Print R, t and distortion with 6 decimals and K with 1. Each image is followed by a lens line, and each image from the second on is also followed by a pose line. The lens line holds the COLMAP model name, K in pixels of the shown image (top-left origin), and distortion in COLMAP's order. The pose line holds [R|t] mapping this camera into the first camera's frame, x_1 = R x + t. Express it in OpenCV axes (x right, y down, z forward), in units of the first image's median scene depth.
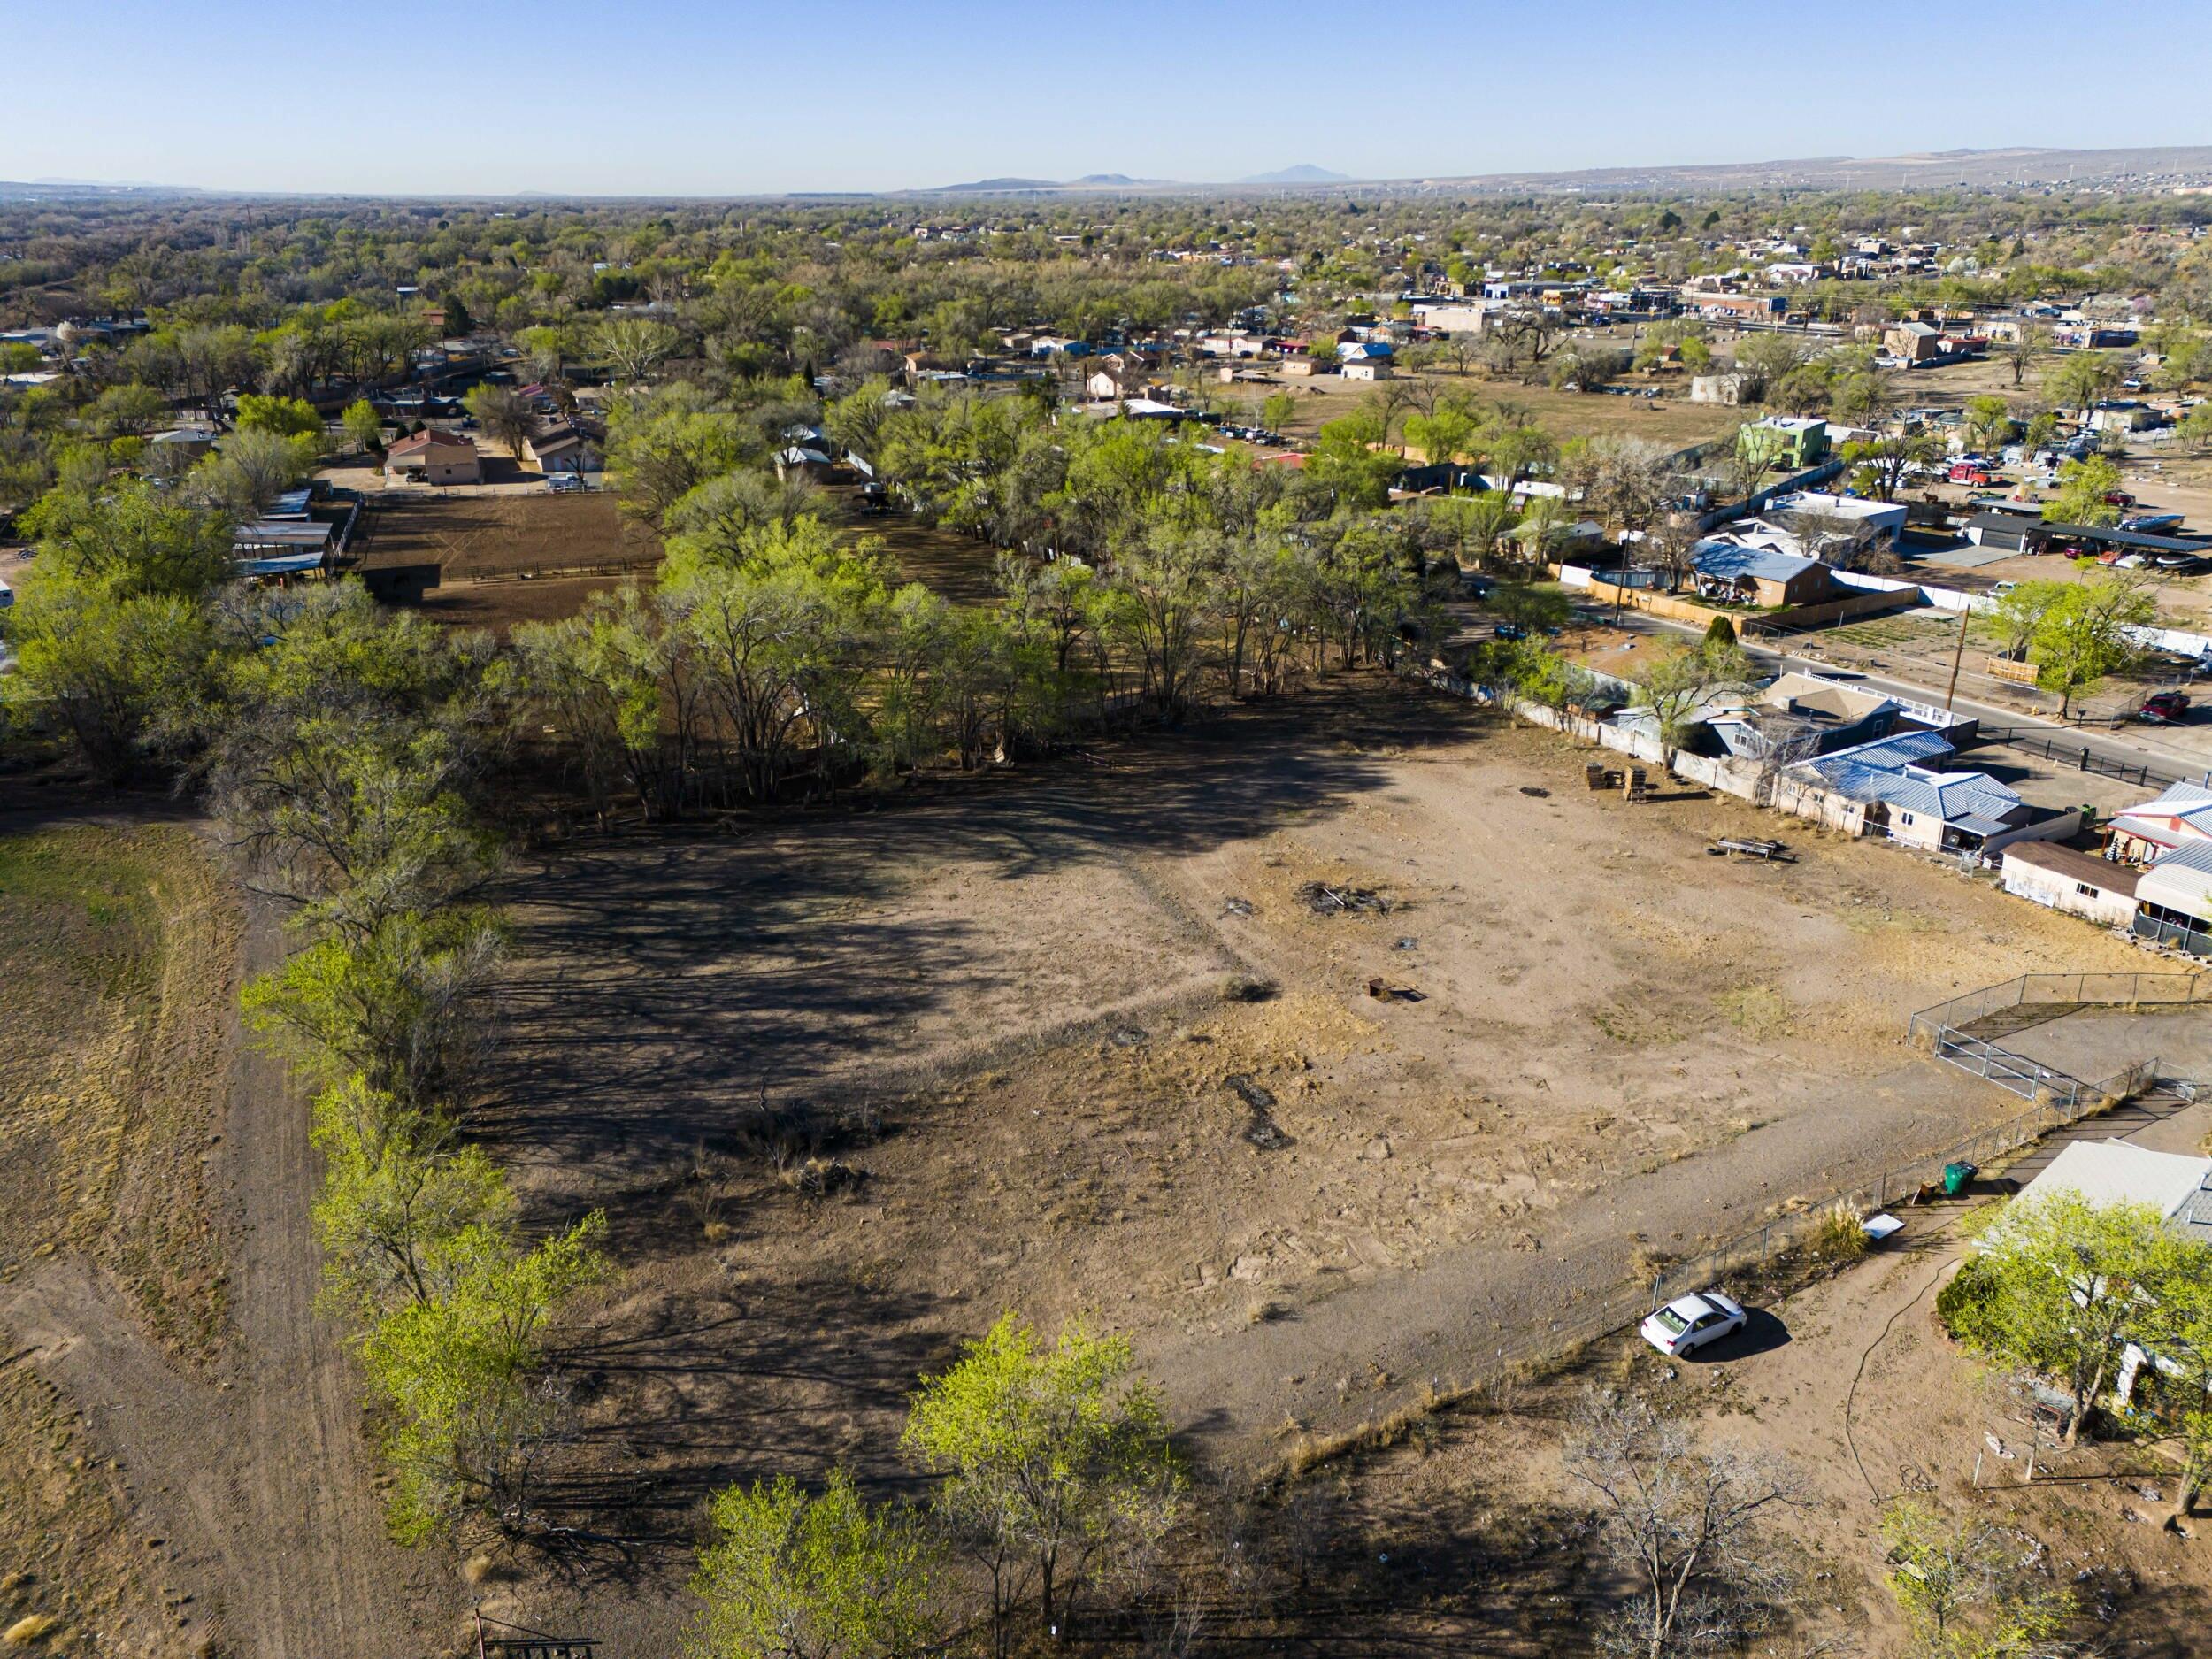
lens RADIAL K [[1617.1, 0, 1119.0], [0, 1617.1, 830.6], [0, 0, 1]] dist [0.095433, -0.087808]
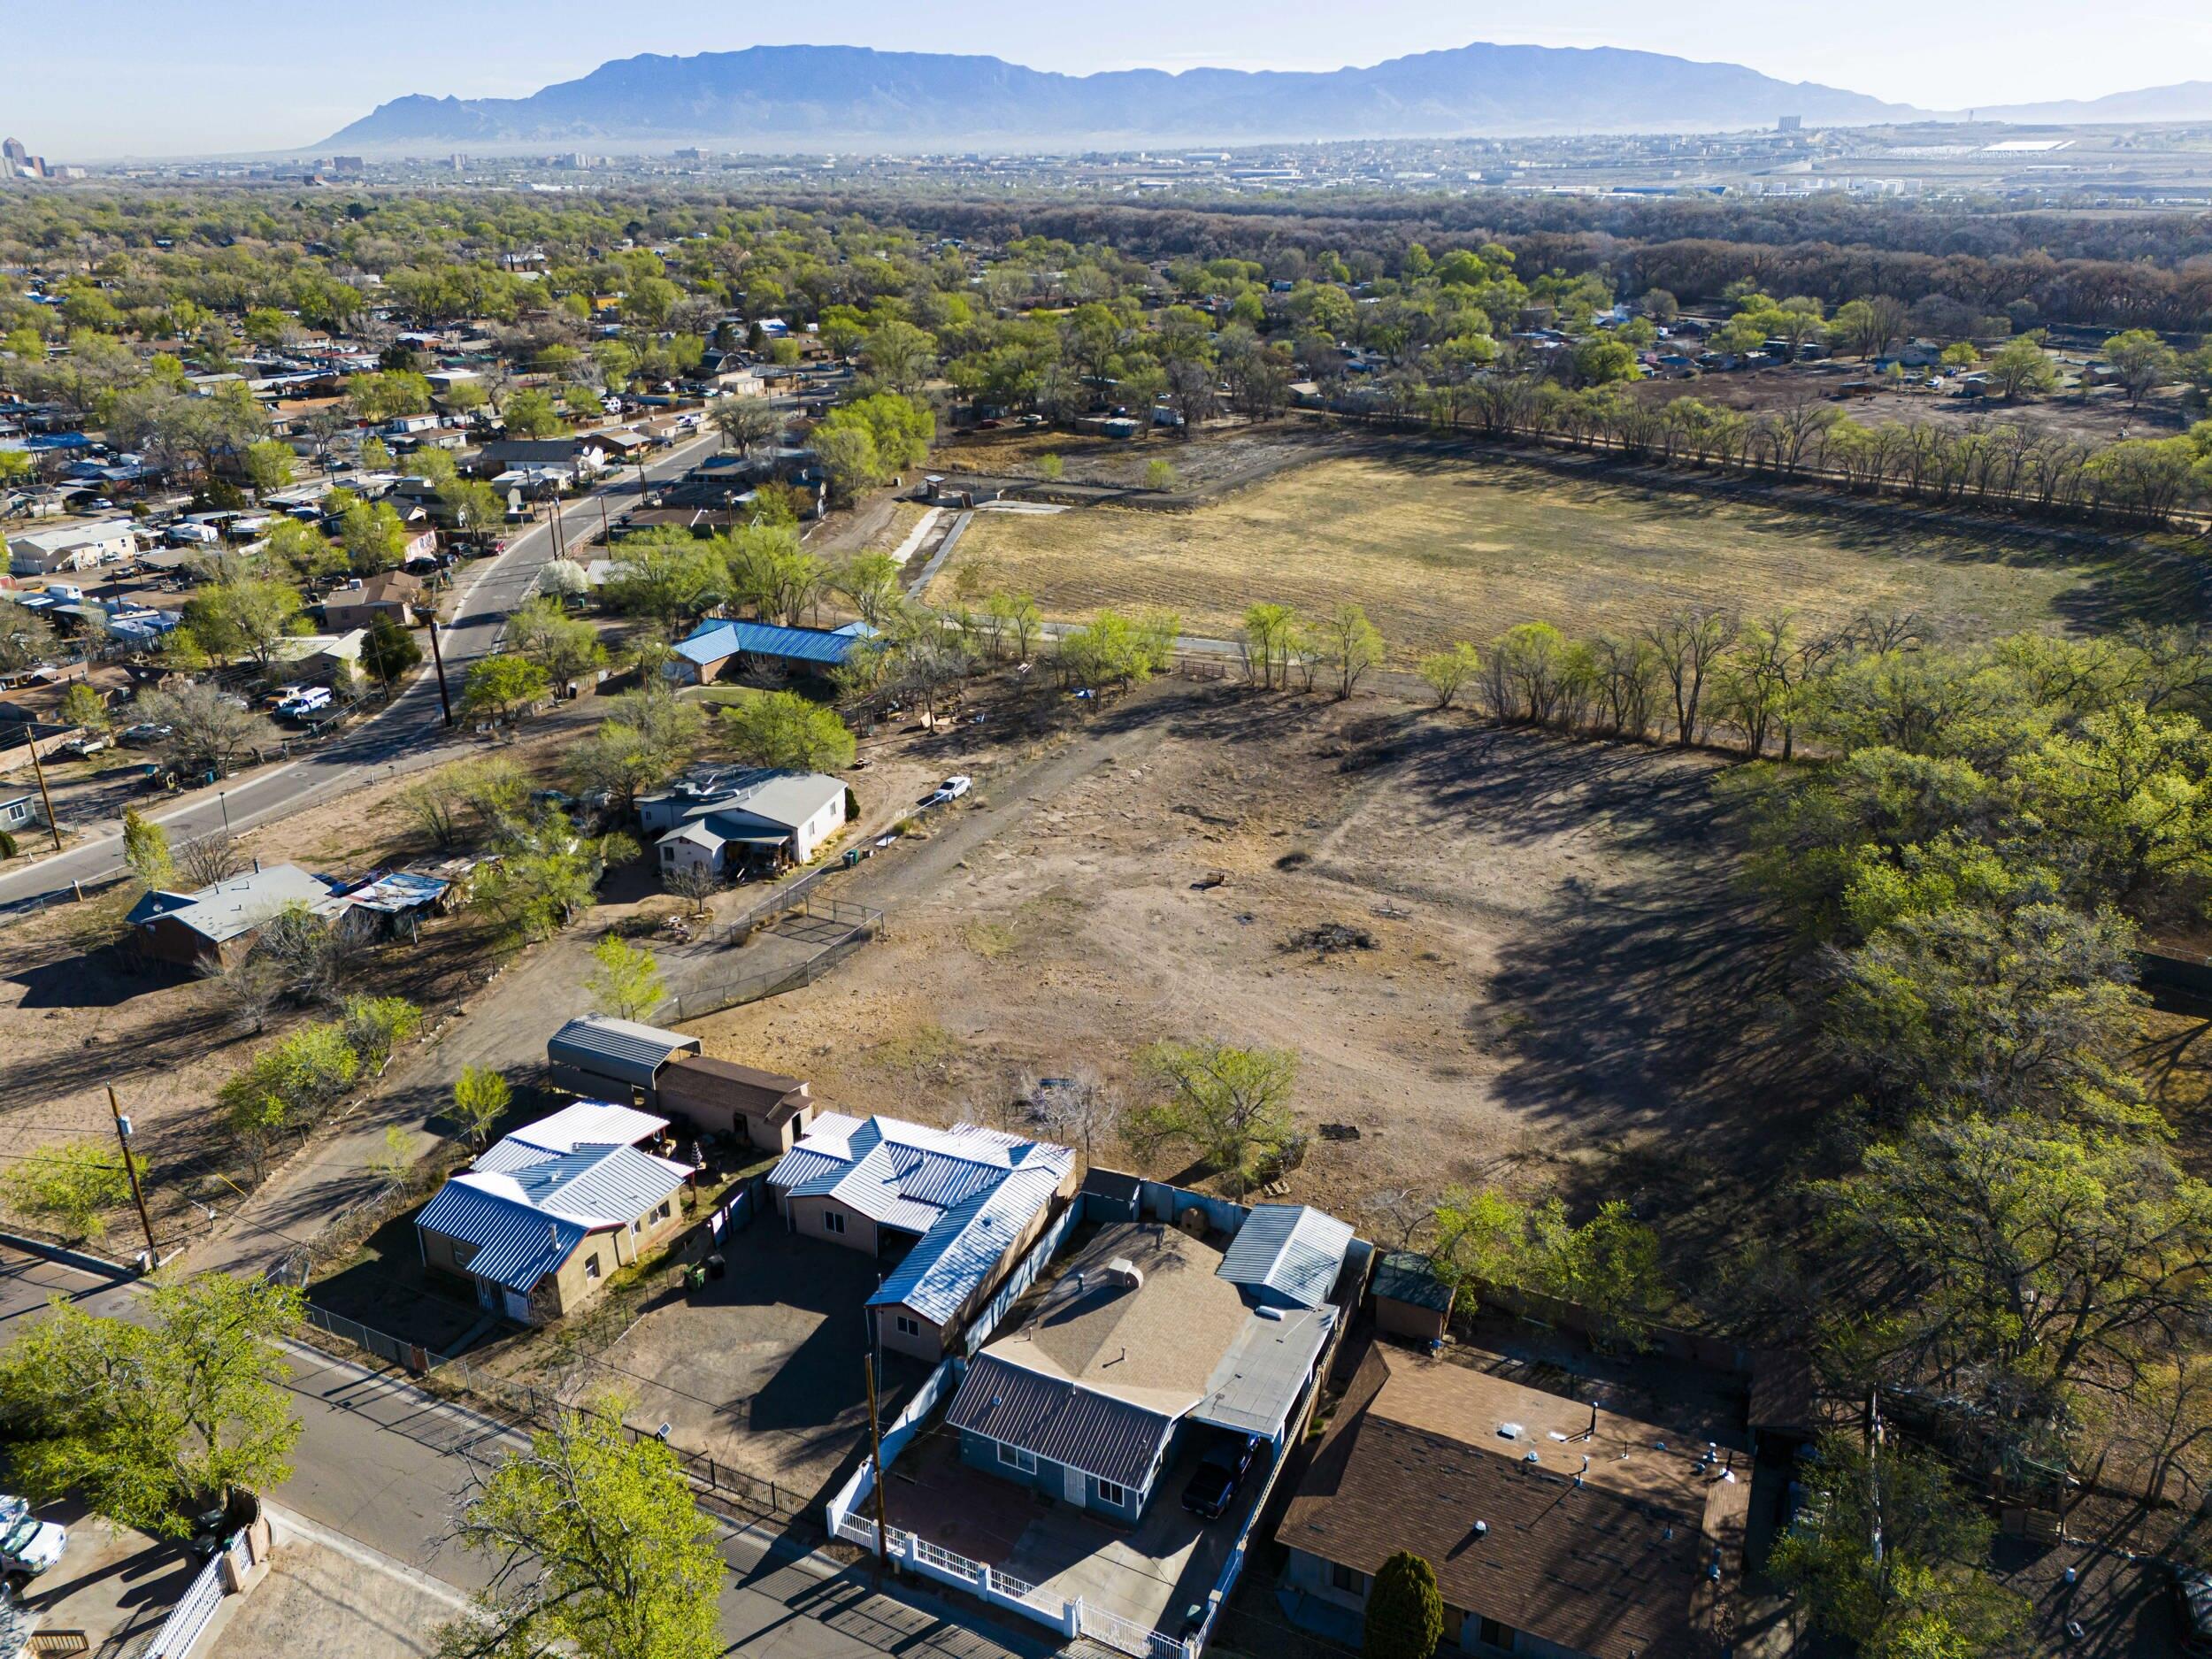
lens RADIAL K [[1617.1, 0, 1119.0], [0, 1617.1, 830.6], [0, 0, 1]] dist [0.095433, -0.087808]
pose [[-0.824201, 0.224111, -0.520064, 0.919139], [-0.195347, 0.749473, 0.632558, -0.775132], [0.531537, 0.622948, -0.573937, 1.676411]]
